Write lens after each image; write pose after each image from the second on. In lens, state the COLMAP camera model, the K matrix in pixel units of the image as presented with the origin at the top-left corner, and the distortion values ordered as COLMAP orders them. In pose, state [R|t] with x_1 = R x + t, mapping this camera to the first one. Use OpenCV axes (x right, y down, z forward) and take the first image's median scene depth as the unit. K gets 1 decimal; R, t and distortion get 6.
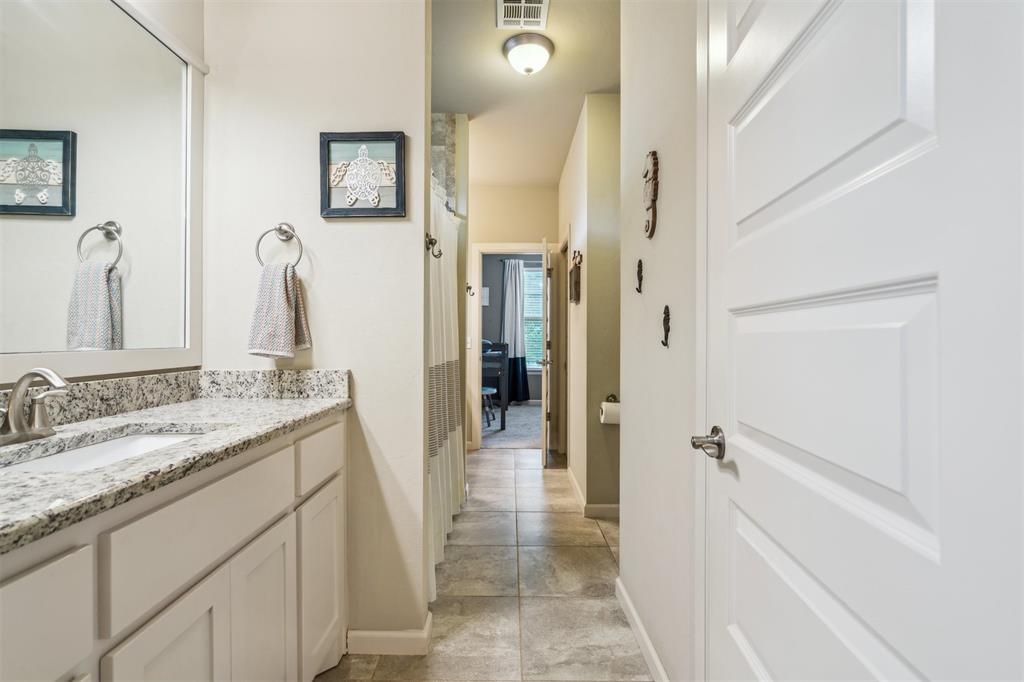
lens RADIAL K [[469.4, 0, 514.4], [0, 469.4, 347.2], [0, 0, 1]] dist [-0.002435, 0.001291]
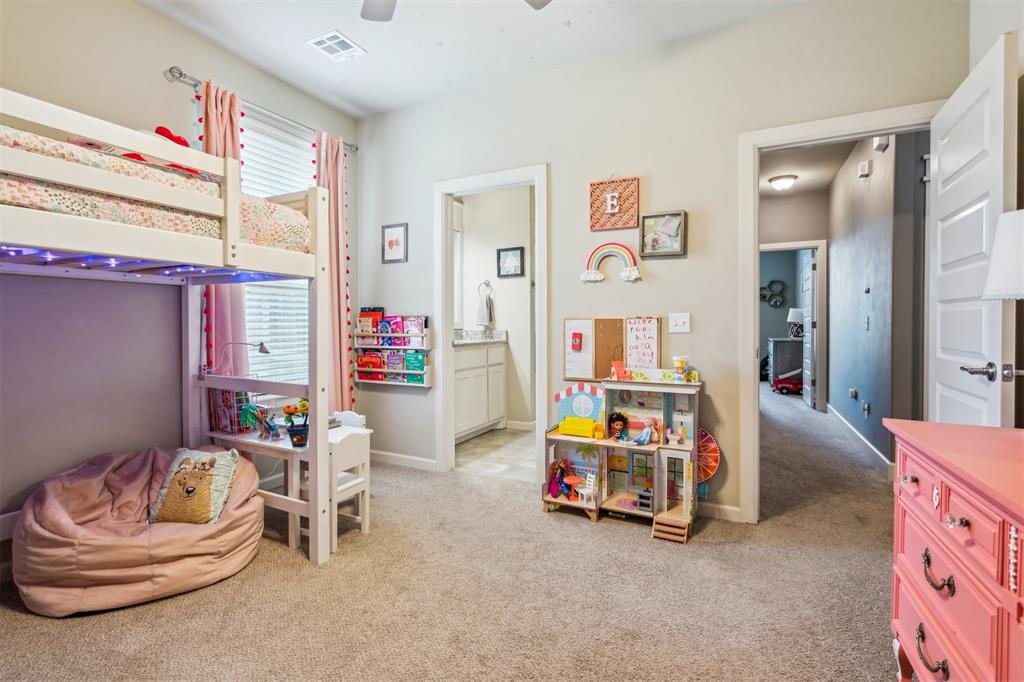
lens RADIAL K [[469.4, 0, 510.1], [0, 469.4, 333.8], [0, 0, 1]] dist [-0.002435, 0.001291]
pose [[0.893776, 0.005683, -0.448478, 0.982609], [0.008669, 0.999514, 0.029941, -0.013994], [0.448430, -0.030648, 0.893292, -1.607971]]
